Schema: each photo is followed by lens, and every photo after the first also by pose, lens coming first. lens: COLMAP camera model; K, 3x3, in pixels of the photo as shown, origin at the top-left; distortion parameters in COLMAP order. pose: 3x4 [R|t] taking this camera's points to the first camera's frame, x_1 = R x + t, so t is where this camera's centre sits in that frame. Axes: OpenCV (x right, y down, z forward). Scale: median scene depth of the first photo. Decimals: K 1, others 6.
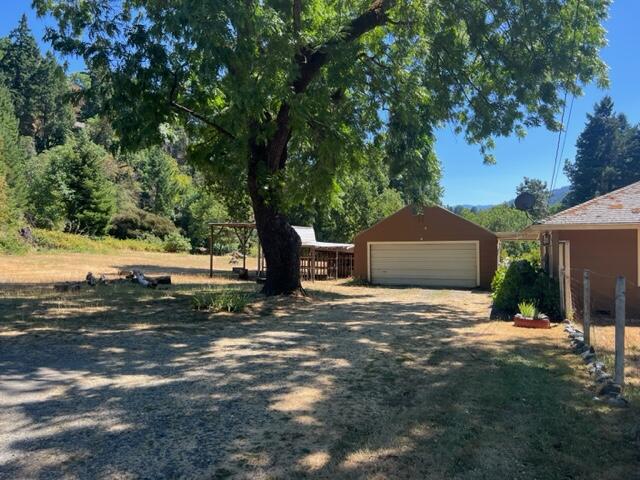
lens RADIAL K [[484.4, 0, 320.0], [0, 484.4, 240.0], [0, 0, 1]] dist [0.071285, -0.086678]
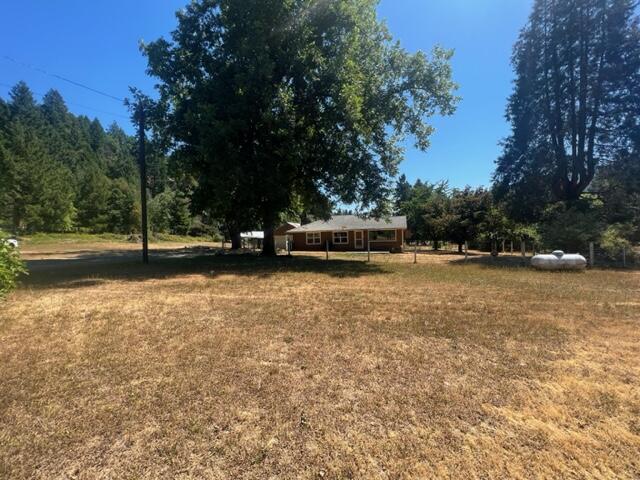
lens RADIAL K [[259.5, 0, 324.8], [0, 259.5, 237.7], [0, 0, 1]] dist [0.001606, 0.000062]
pose [[0.996381, -0.017990, 0.083071, 0.120028], [0.017370, 0.999816, 0.008178, 0.002811], [-0.083203, -0.006705, 0.996510, -0.304805]]
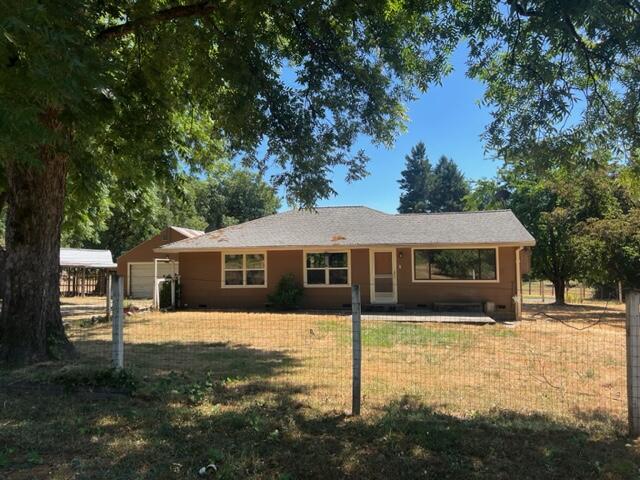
lens RADIAL K [[484.4, 0, 320.0], [0, 484.4, 240.0], [0, 0, 1]] dist [0.071285, -0.086678]
pose [[0.976169, 0.009126, 0.216821, 0.120141], [0.001724, 0.998758, -0.049800, 0.003744], [-0.217006, 0.048987, 0.974940, -0.117501]]
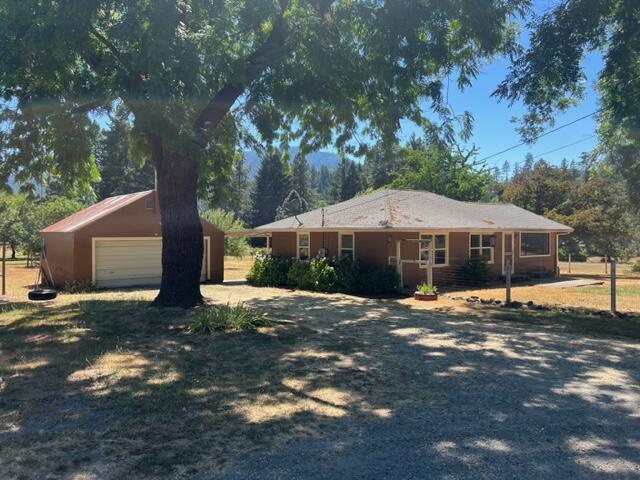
lens RADIAL K [[484.4, 0, 320.0], [0, 484.4, 240.0], [0, 0, 1]] dist [0.071285, -0.086678]
pose [[0.494304, -0.005856, 0.869269, -0.168886], [-0.008512, 0.999897, 0.011577, -0.002170], [-0.869247, -0.013122, 0.494203, 0.098527]]
